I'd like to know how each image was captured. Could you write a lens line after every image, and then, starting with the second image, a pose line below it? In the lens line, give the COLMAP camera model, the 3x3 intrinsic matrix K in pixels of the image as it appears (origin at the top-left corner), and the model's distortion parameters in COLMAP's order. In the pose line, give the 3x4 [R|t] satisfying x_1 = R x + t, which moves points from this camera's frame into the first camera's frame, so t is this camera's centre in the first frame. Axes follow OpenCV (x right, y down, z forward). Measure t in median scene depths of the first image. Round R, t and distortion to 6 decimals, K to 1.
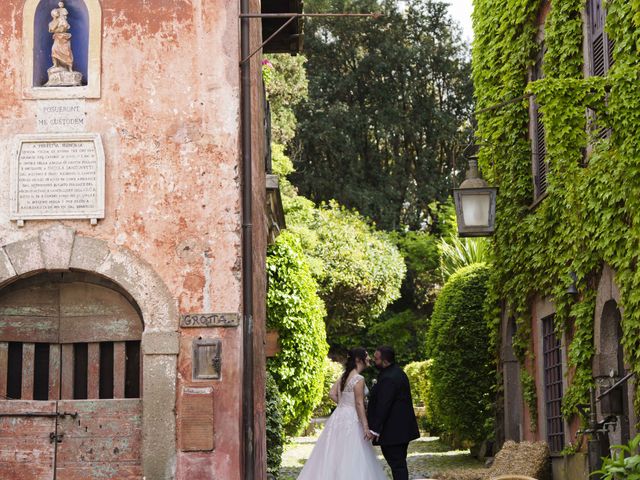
lens RADIAL K [[1390.1, 0, 315.9], [0, 1390.1, 238.0], [0, 0, 1]] dist [0.037189, 0.000000]
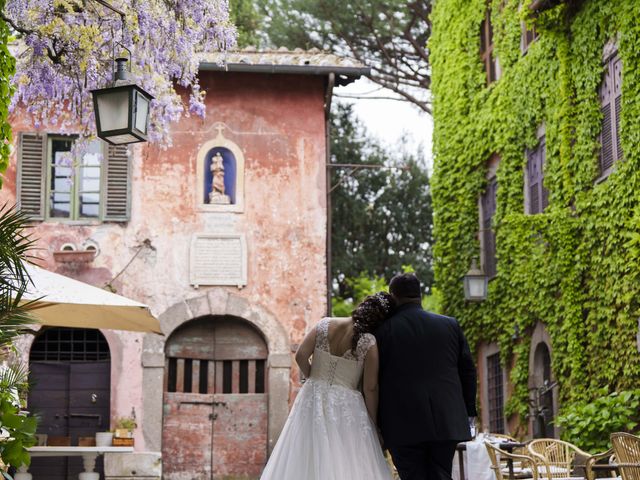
lens RADIAL K [[1390.1, 0, 314.8], [0, 1390.1, 245.5], [0, 0, 1]] dist [0.037189, 0.000000]
pose [[0.993909, 0.032144, 0.105409, -0.244215], [-0.027727, 0.998686, -0.043103, 0.007942], [-0.106656, 0.039918, 0.993494, -0.655019]]
